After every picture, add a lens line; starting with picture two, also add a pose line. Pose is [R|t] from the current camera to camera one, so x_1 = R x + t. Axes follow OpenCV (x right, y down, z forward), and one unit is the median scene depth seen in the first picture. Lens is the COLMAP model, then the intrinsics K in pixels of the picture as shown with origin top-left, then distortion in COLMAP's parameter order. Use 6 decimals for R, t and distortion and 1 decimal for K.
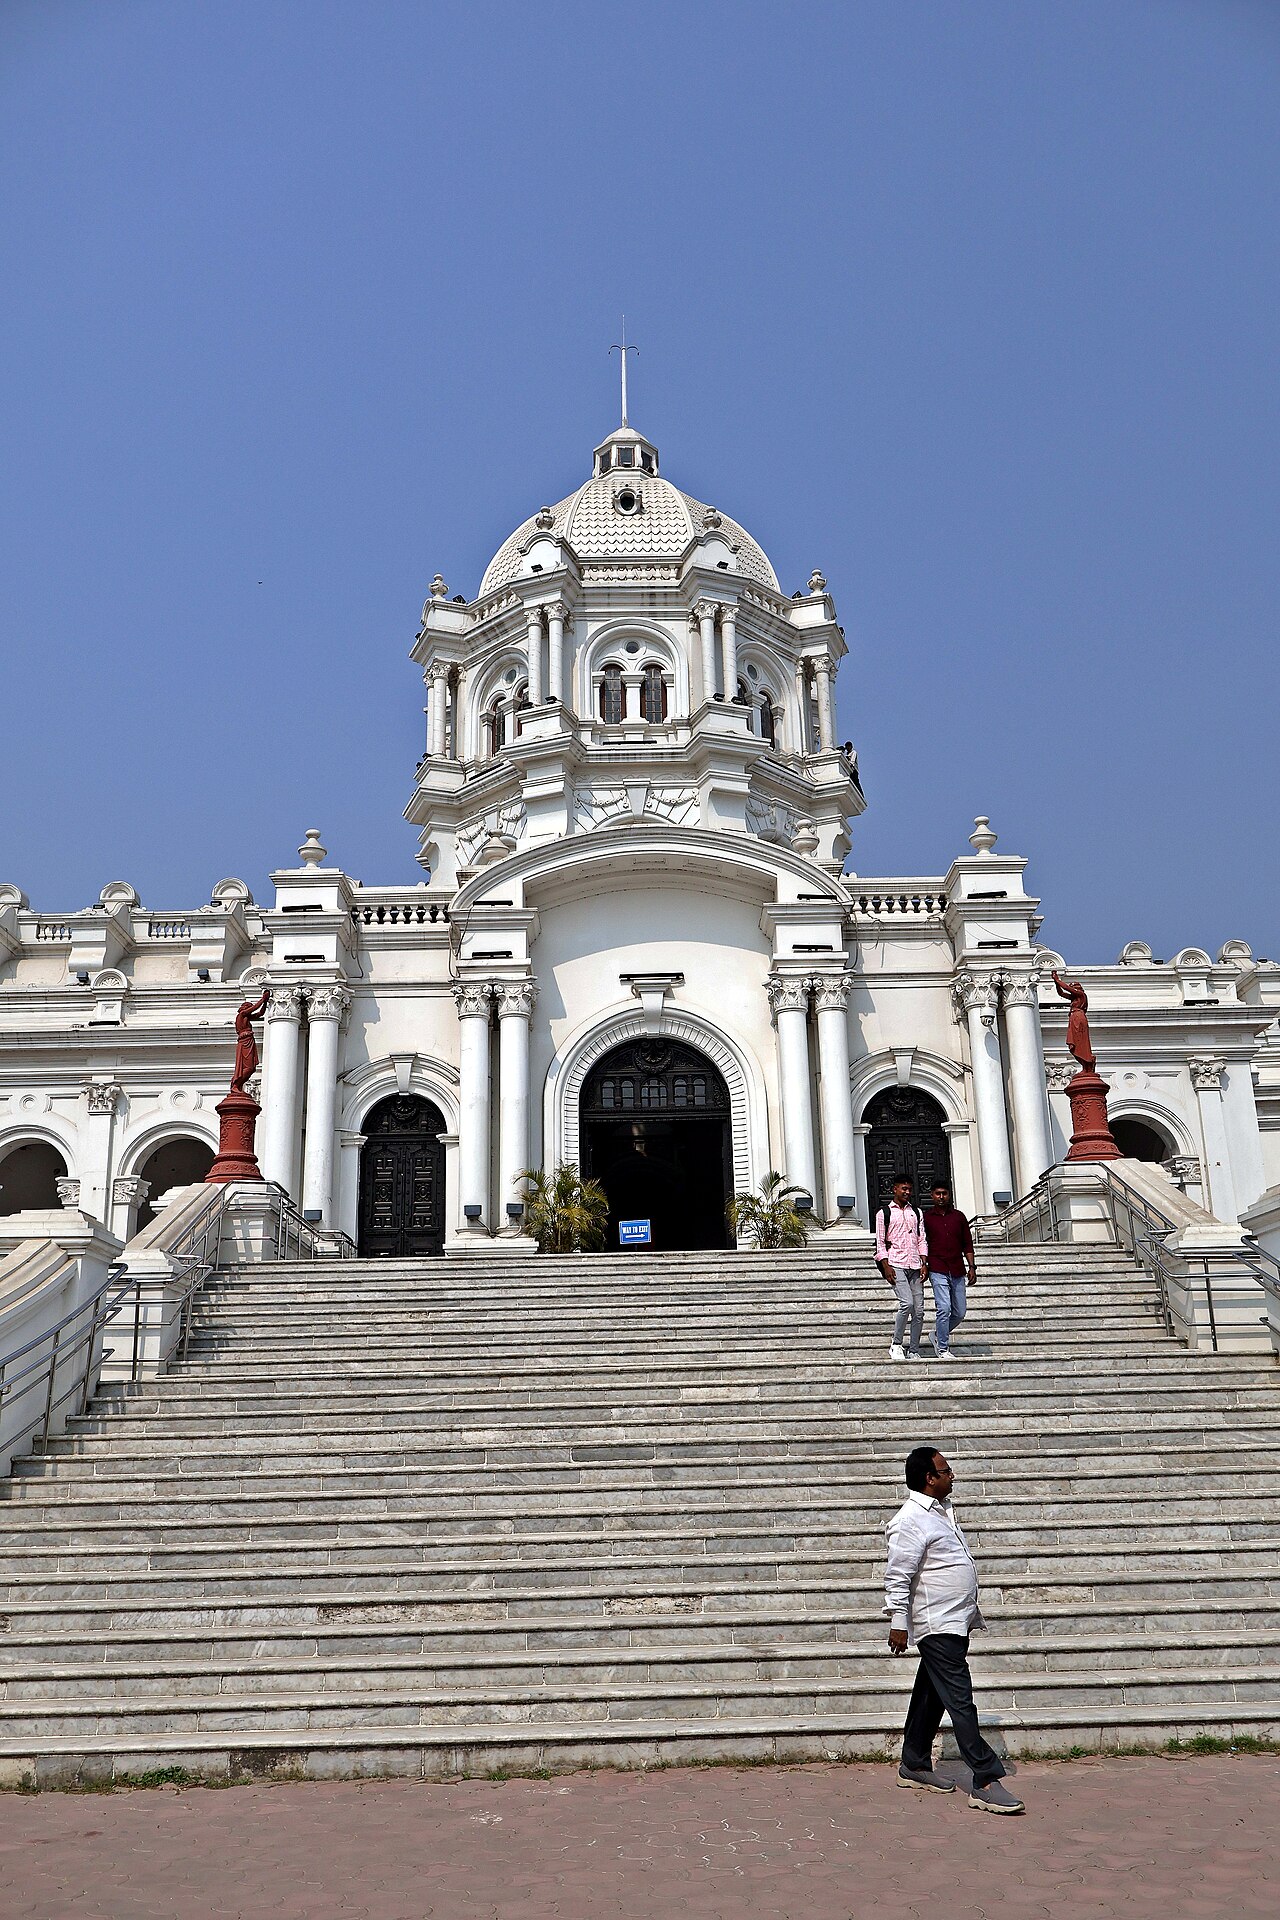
lens RADIAL K [[1615.3, 0, 642.6], [0, 1615.3, 965.8], [0, 0, 1]] dist [-0.002072, 0.006801]
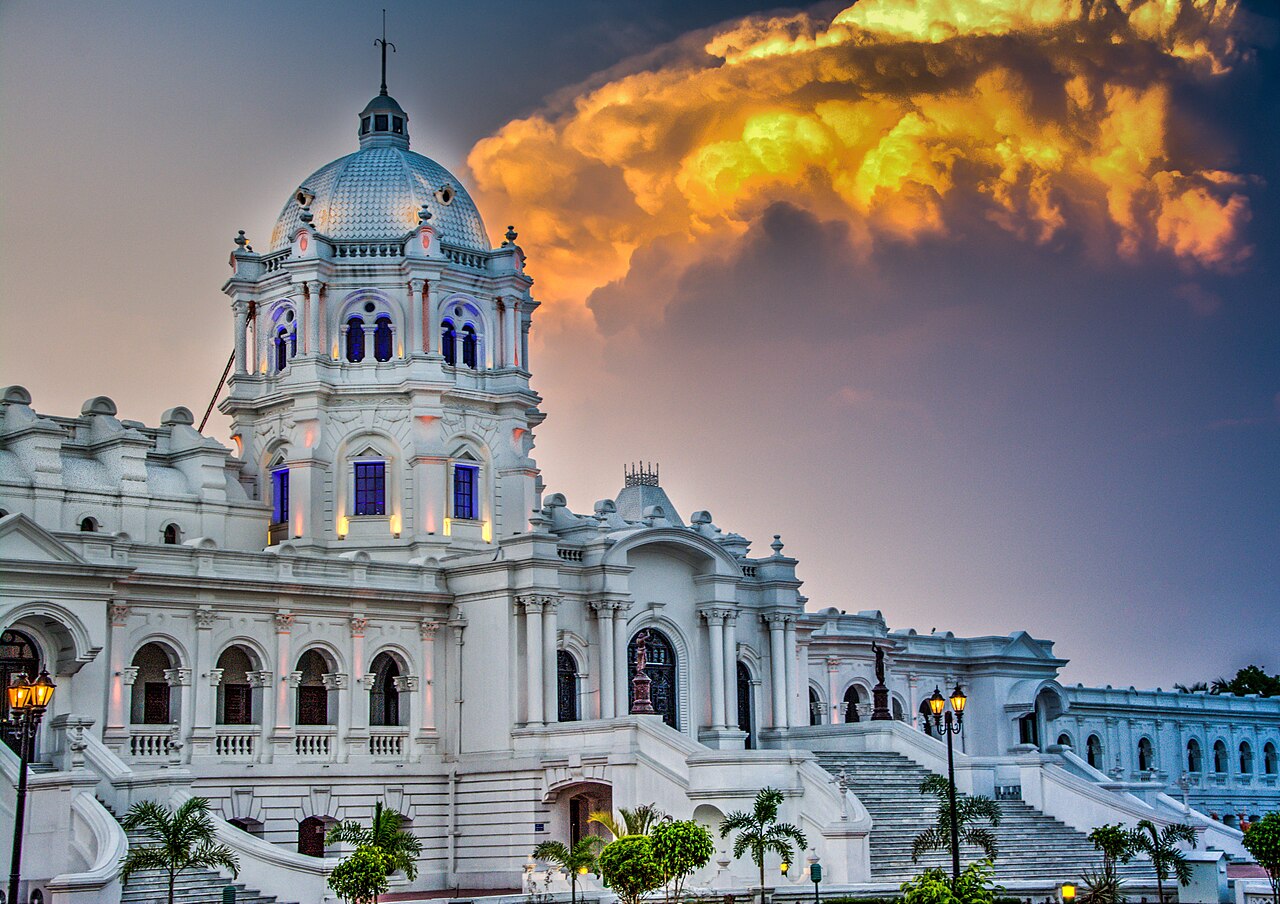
lens RADIAL K [[2177.2, 0, 640.6], [0, 2177.2, 500.6], [0, 0, 1]] dist [0.392414, -0.017966]
pose [[0.999697, 0.004198, -0.024267, 0.300158], [-0.000190, 0.986647, 0.162873, -0.358750], [0.024627, -0.162819, 0.986349, -1.039518]]
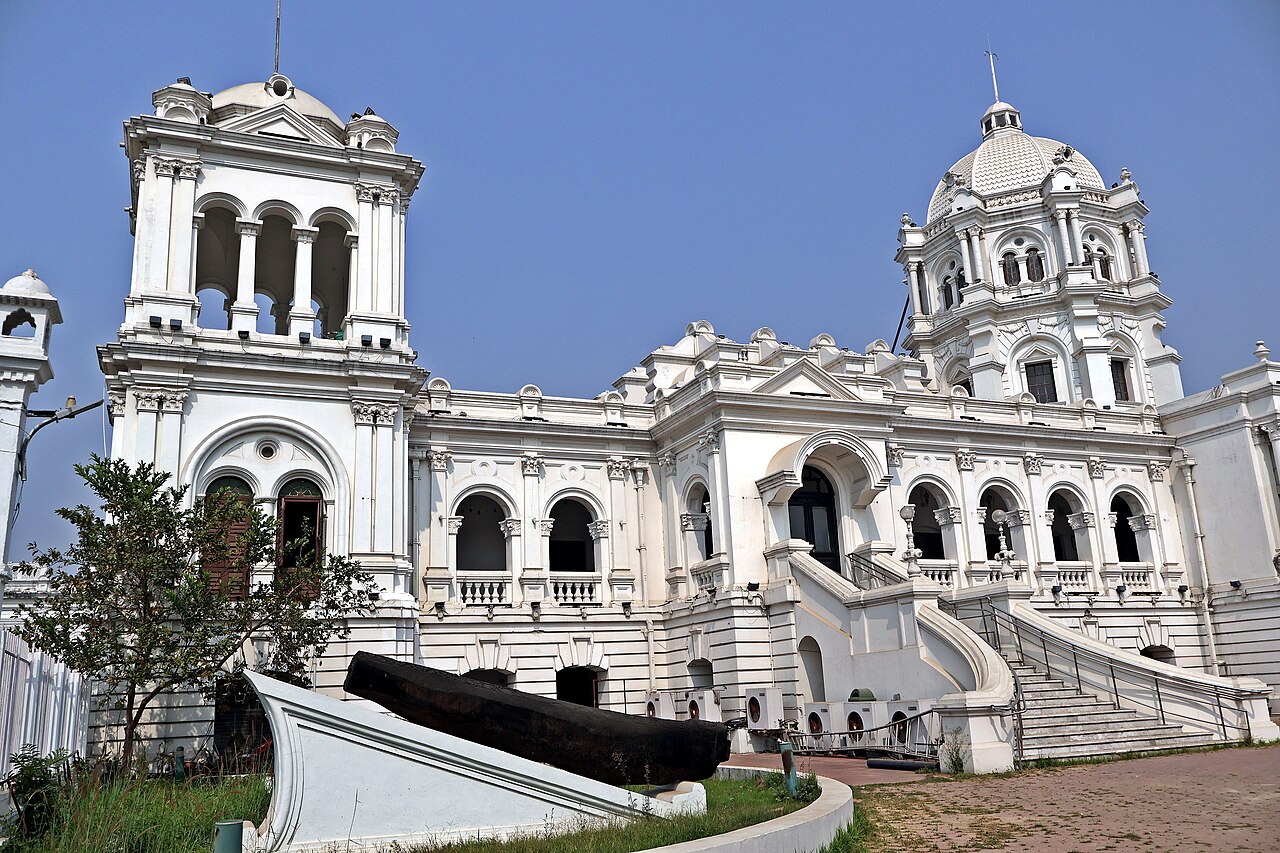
lens RADIAL K [[1065.5, 0, 639.5], [0, 1065.5, 432.4], [0, 0, 1]] dist [0.009317, -0.001191]
pose [[0.929663, -0.110746, -0.351372, -0.005797], [0.135180, 0.989766, 0.045706, -0.098017], [0.342714, -0.089989, 0.935120, -0.308542]]
